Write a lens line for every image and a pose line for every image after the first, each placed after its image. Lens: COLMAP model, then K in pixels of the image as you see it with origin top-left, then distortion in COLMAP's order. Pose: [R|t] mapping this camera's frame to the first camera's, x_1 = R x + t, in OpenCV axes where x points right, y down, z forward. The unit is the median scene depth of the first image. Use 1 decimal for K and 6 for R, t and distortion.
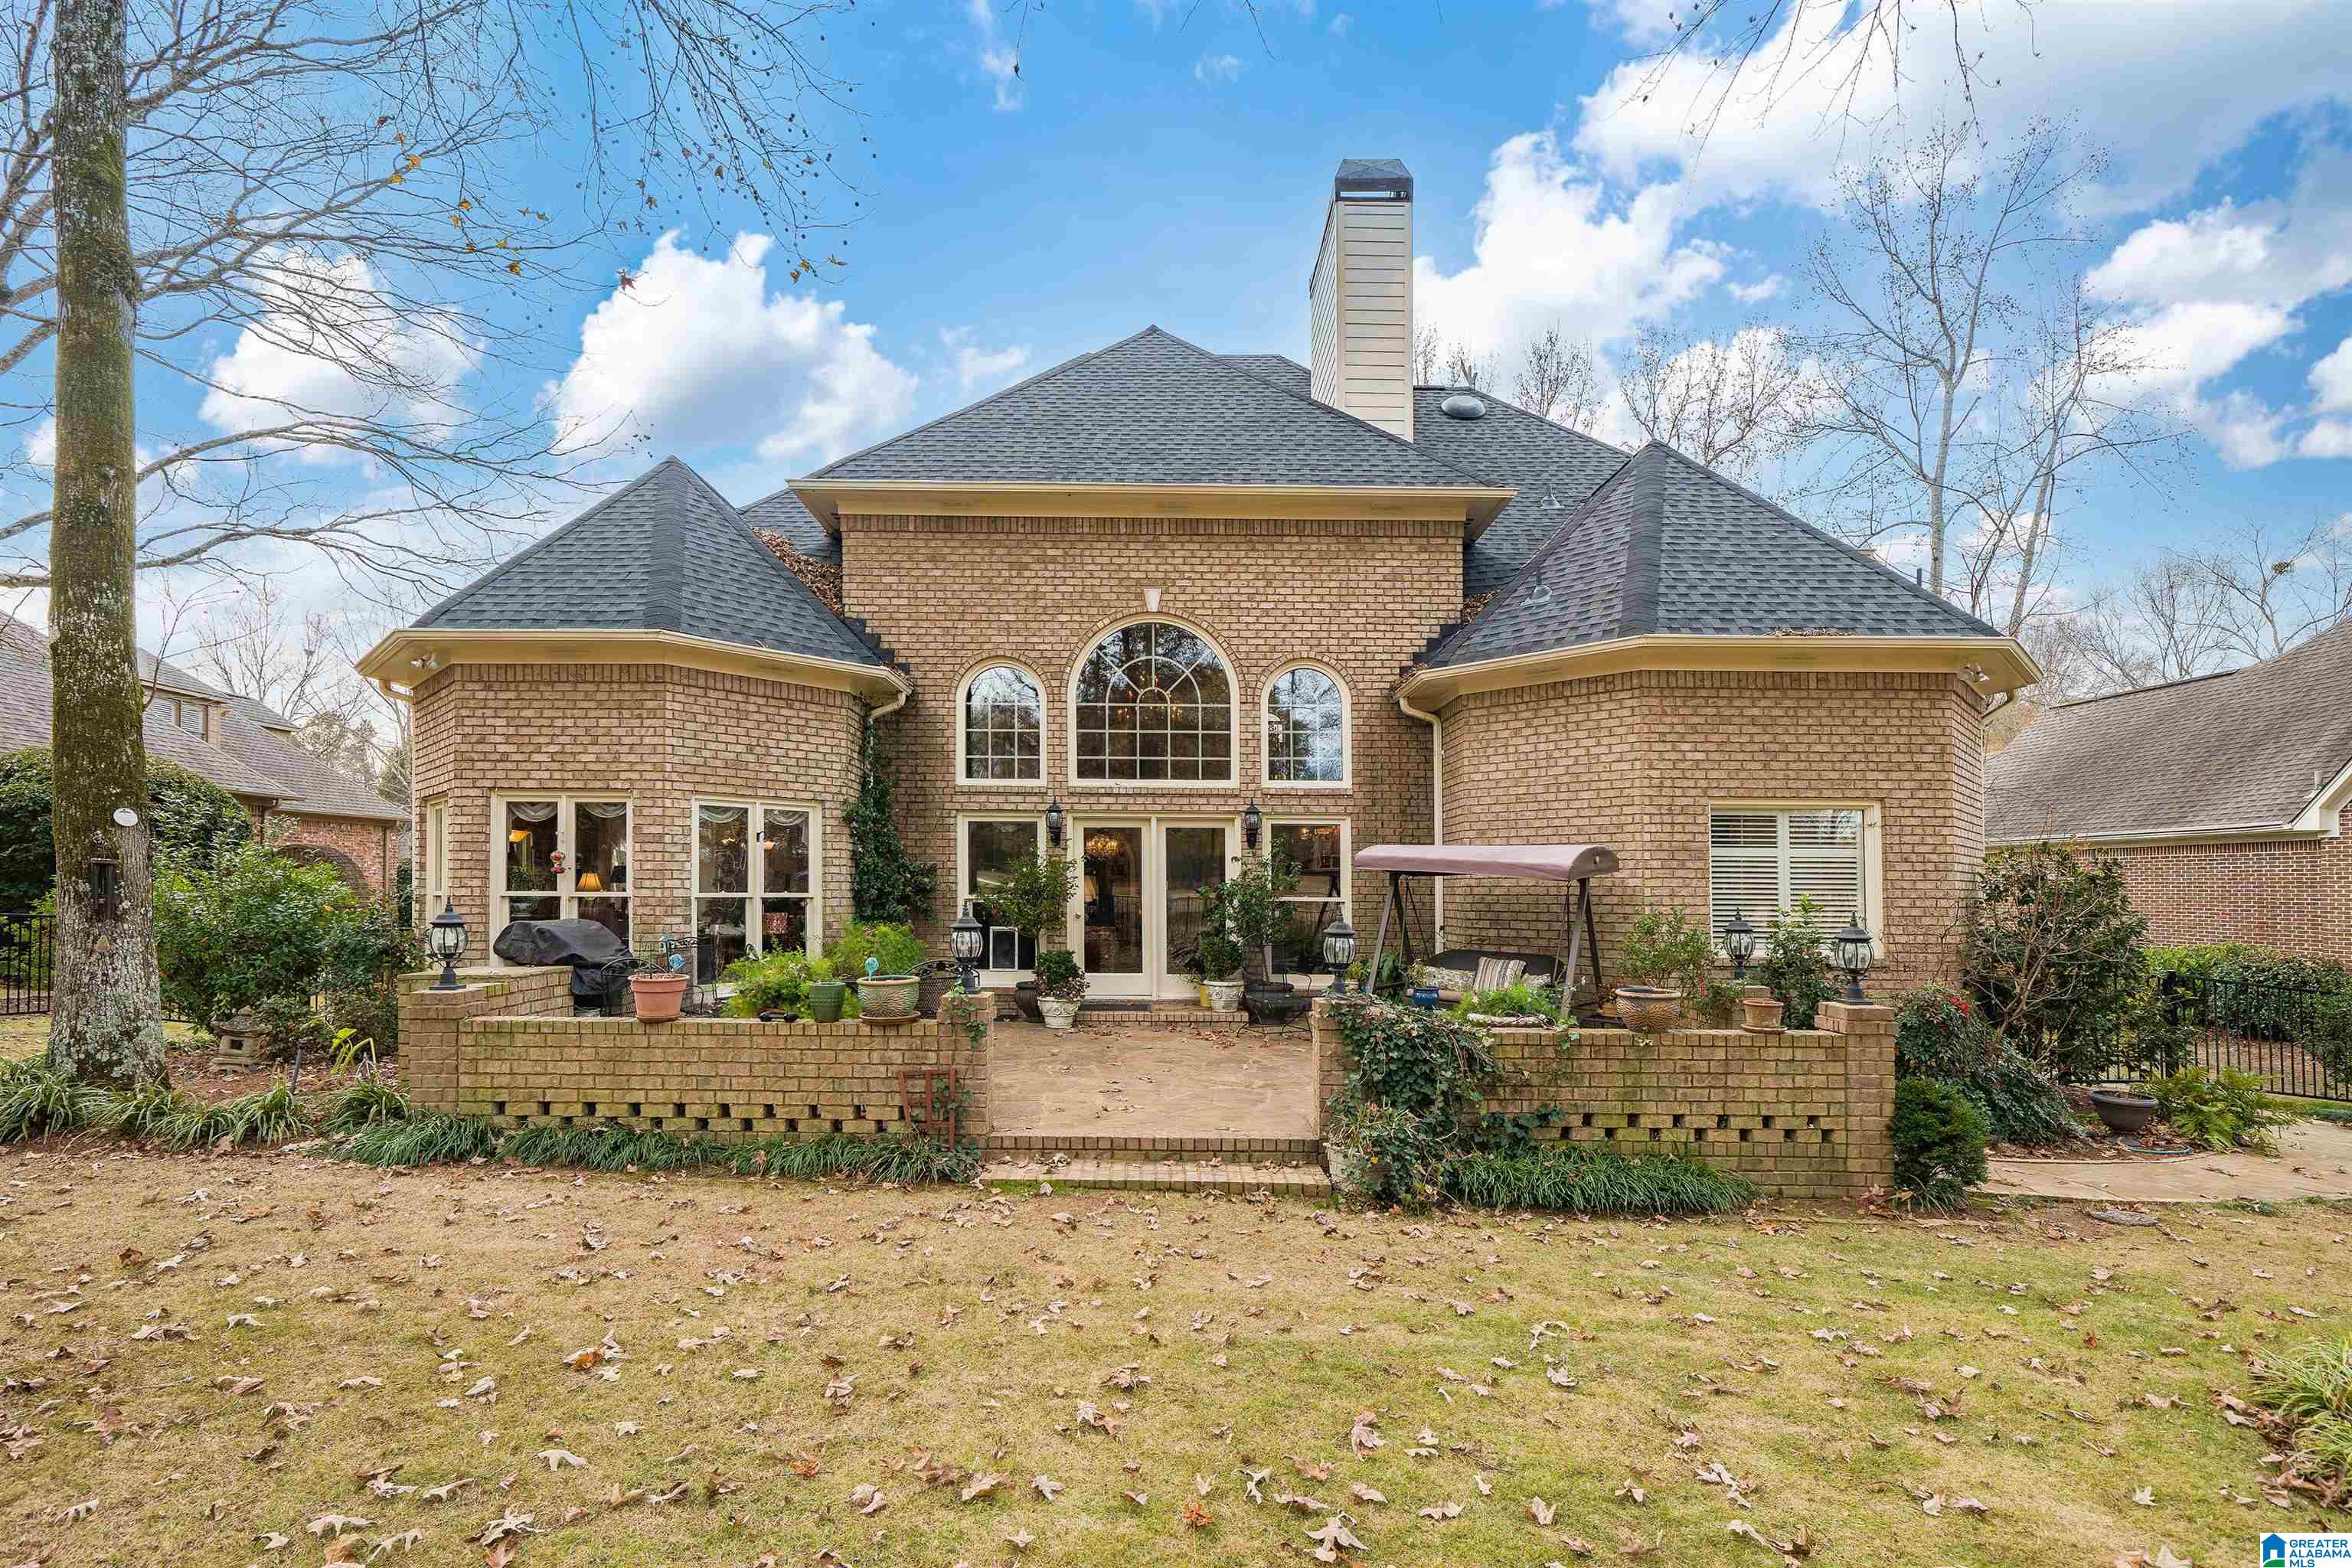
lens RADIAL K [[1020.7, 0, 1177.3], [0, 1020.7, 797.6], [0, 0, 1]] dist [0.000174, 0.000111]
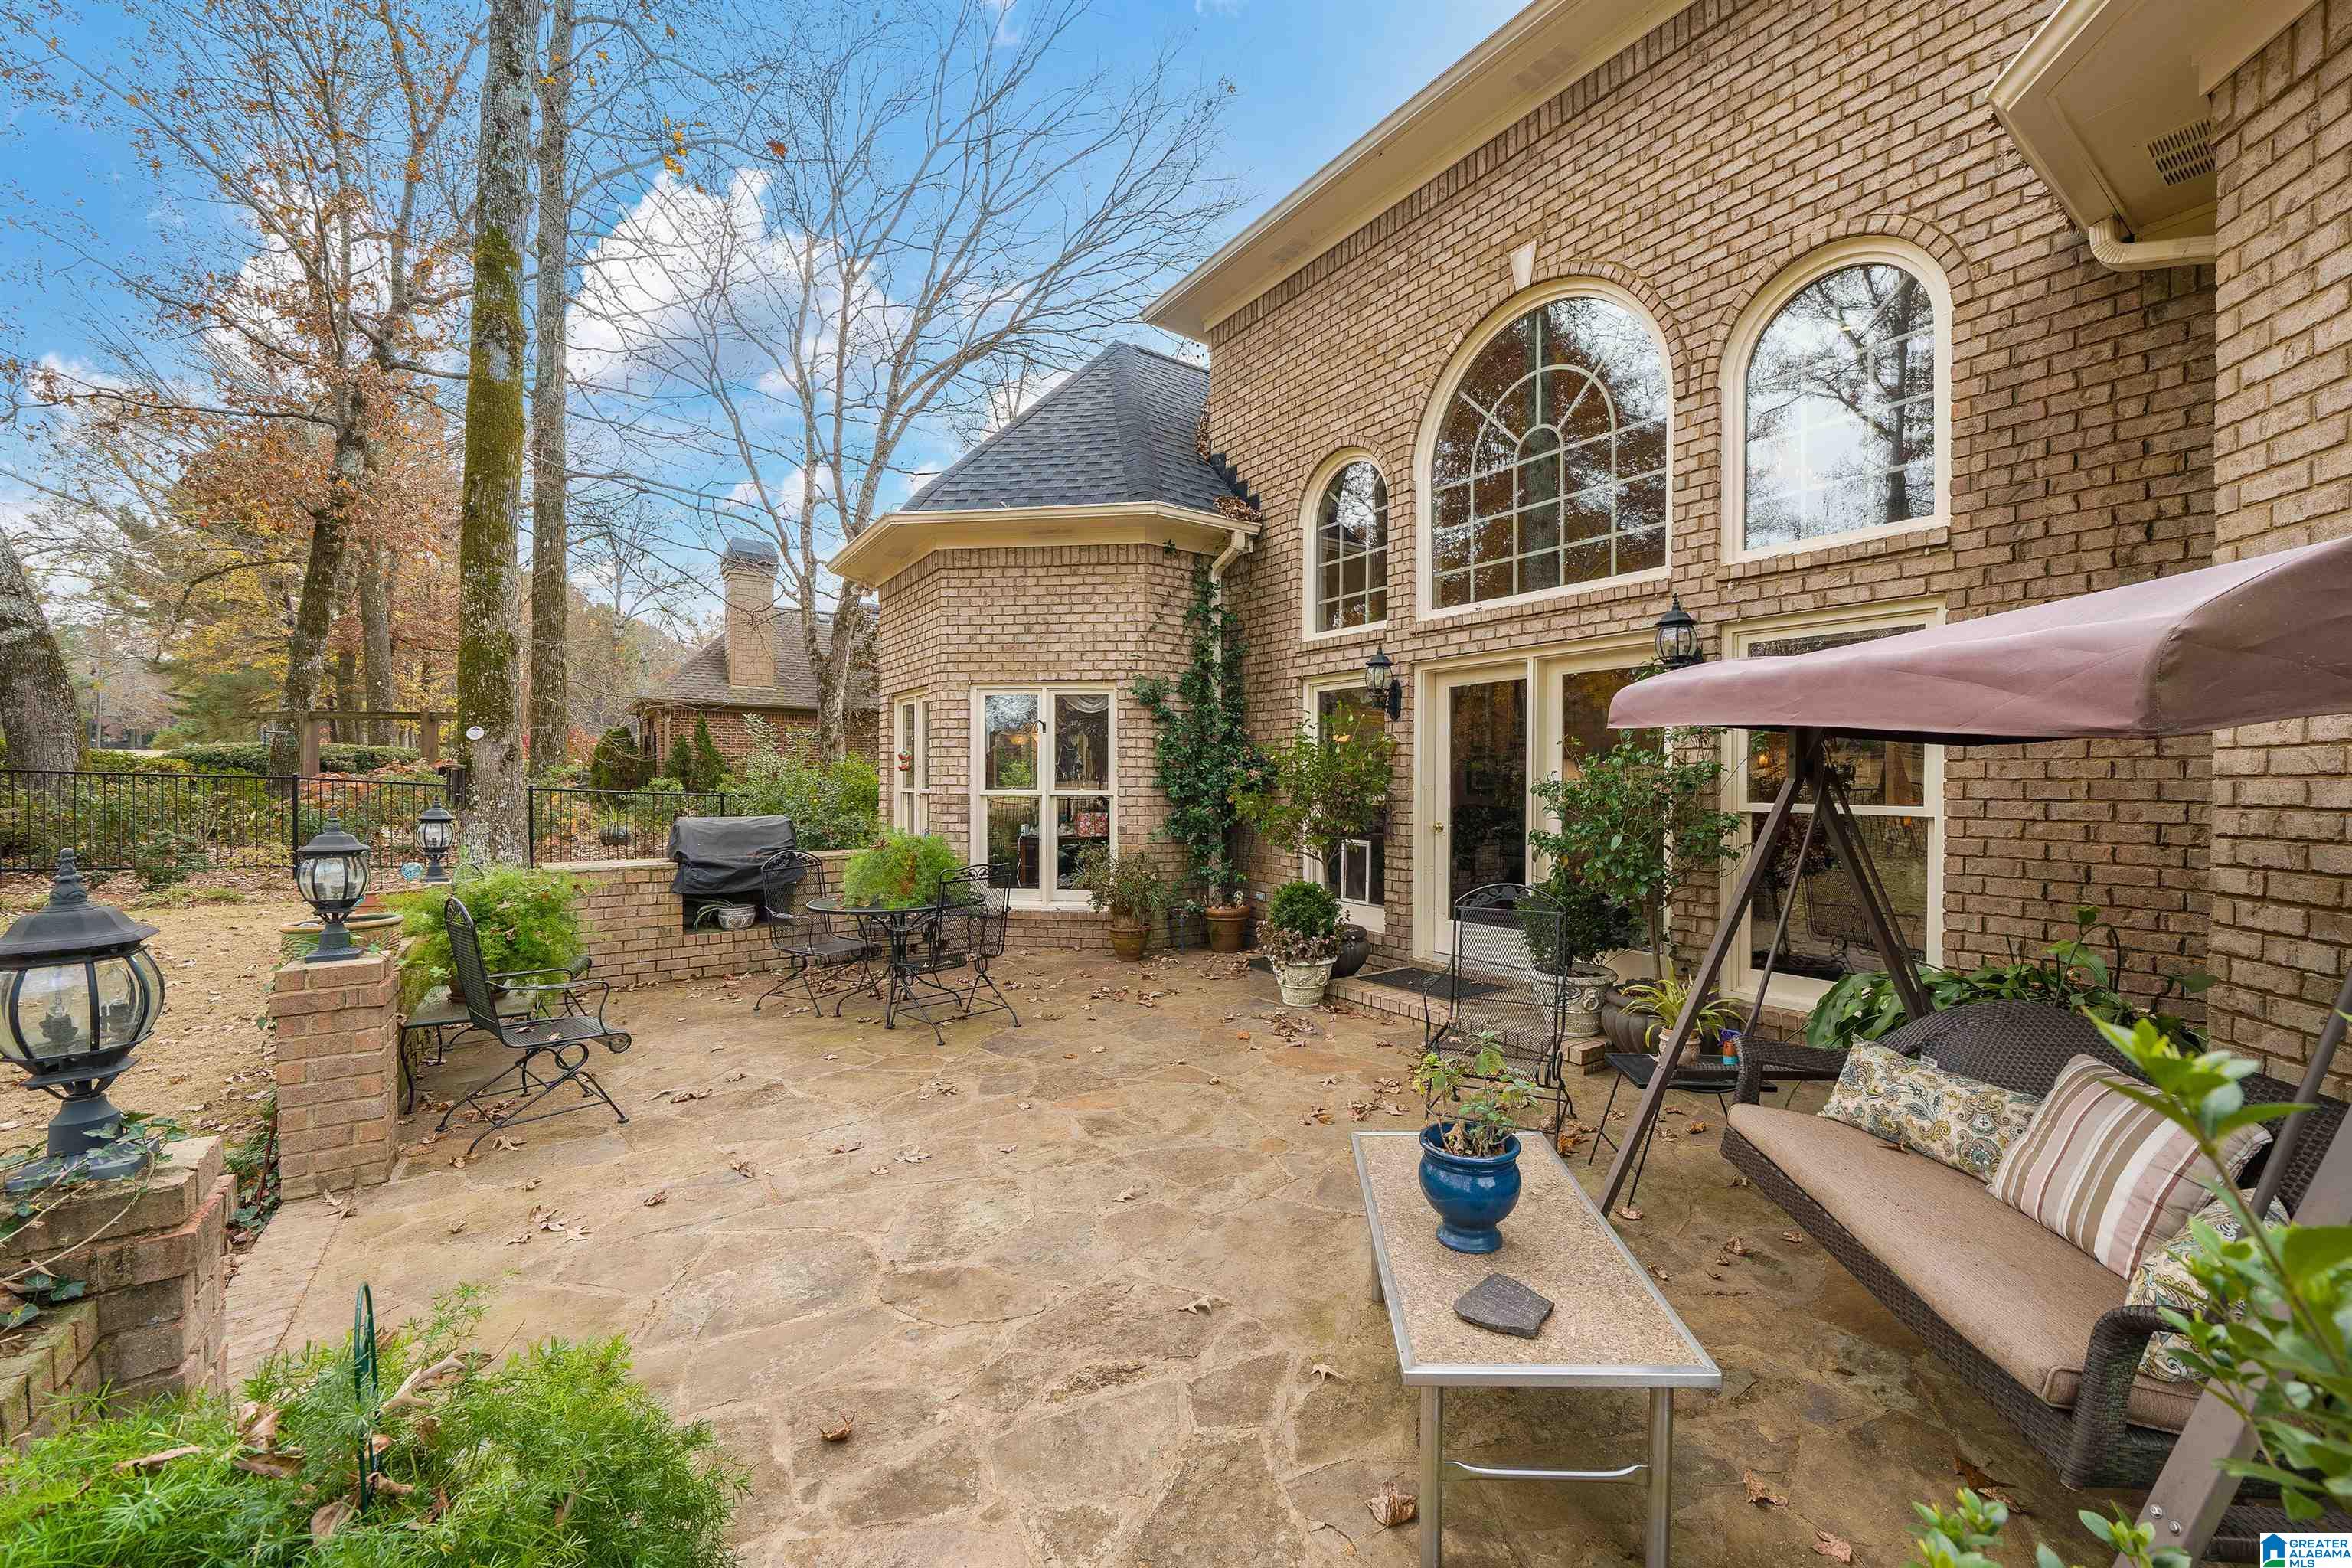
lens RADIAL K [[938.3, 0, 1182.5], [0, 938.3, 769.8], [0, 0, 1]] dist [-0.001428, 0.000083]
pose [[0.600553, -0.013704, -0.799468, 0.300792], [0.072667, 0.996651, 0.037503, 0.052006], [0.796276, -0.080617, 0.599538, 0.587058]]
